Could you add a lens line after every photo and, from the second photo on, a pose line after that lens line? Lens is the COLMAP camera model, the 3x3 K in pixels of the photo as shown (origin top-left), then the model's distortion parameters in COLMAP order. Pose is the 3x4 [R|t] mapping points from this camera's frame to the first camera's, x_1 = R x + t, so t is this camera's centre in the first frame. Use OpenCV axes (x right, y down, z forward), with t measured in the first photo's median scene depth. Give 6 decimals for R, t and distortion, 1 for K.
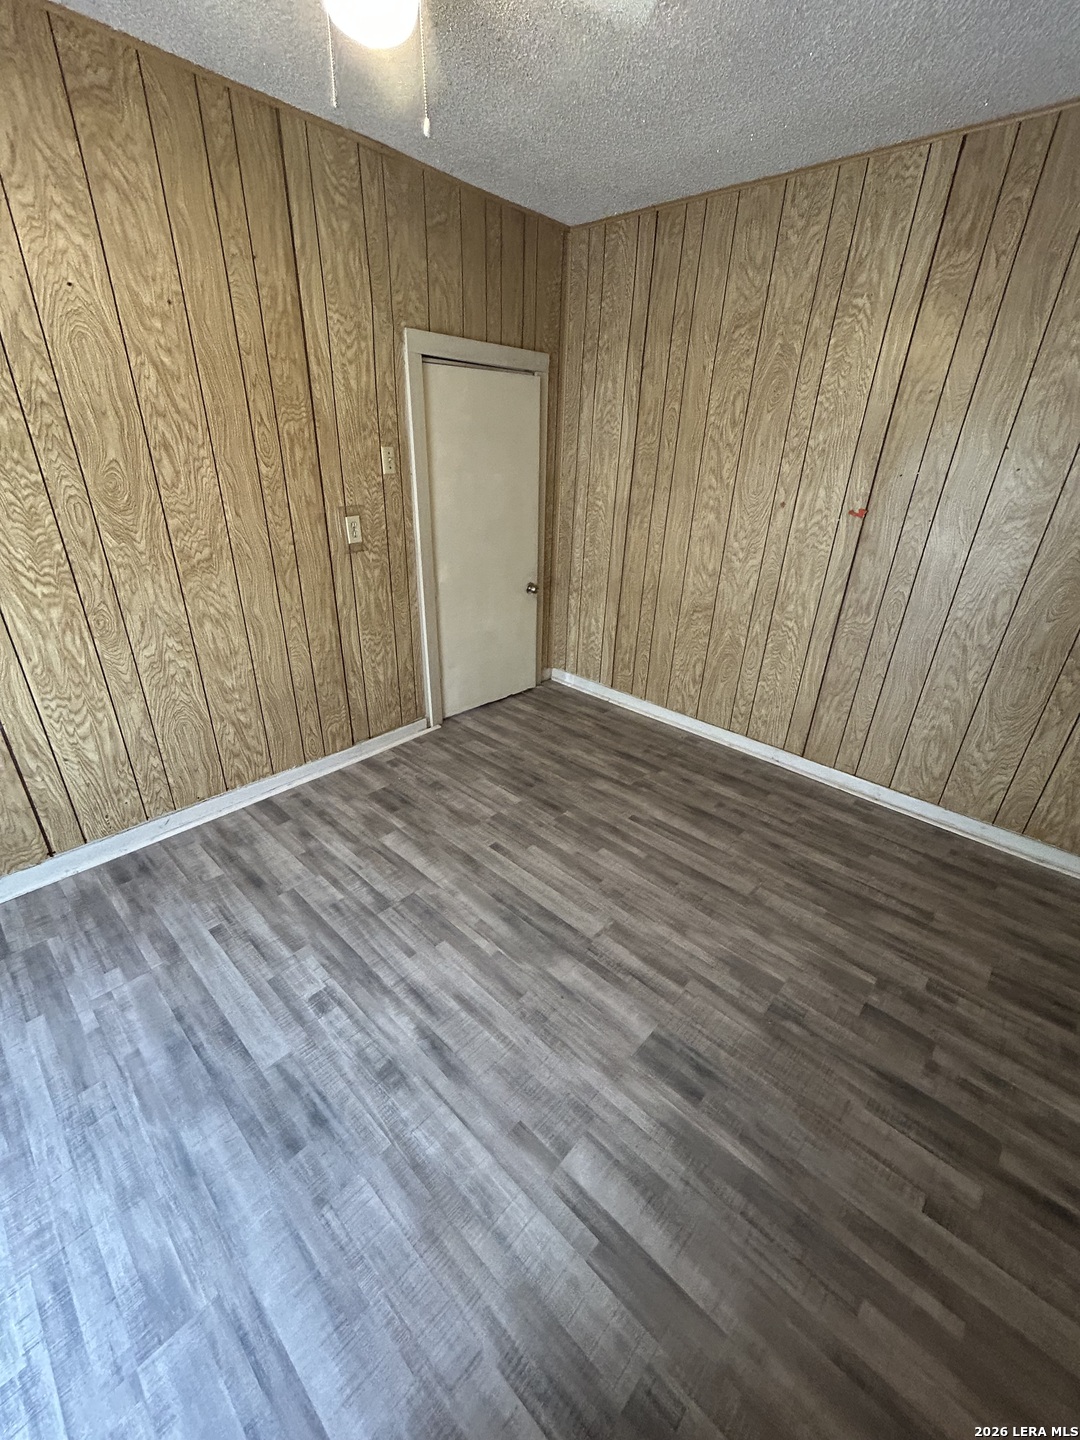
lens RADIAL K [[581.3, 0, 537.5], [0, 581.3, 721.2], [0, 0, 1]] dist [0.002875, 0.001592]
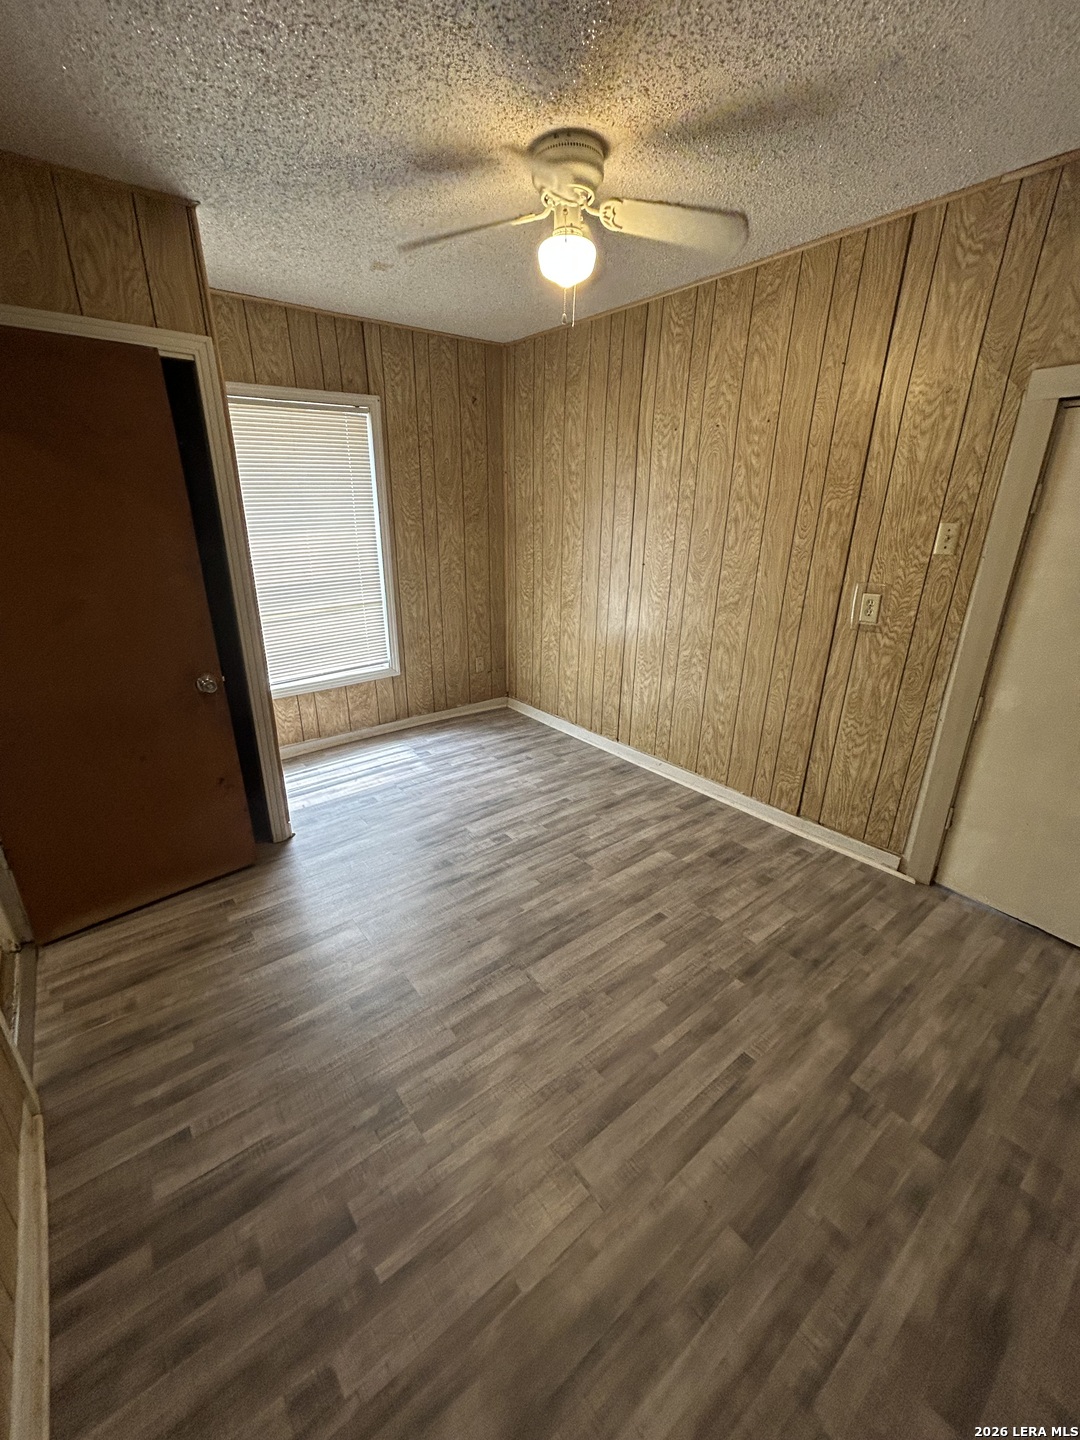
lens RADIAL K [[581.3, 0, 549.5], [0, 581.3, 724.8], [0, 0, 1]] dist [0.002875, 0.001592]
pose [[-0.143818, 0.319042, -0.936765, 0.759075], [-0.438786, 0.827909, 0.349333, -0.303817], [0.887008, 0.461280, 0.020923, 0.678043]]
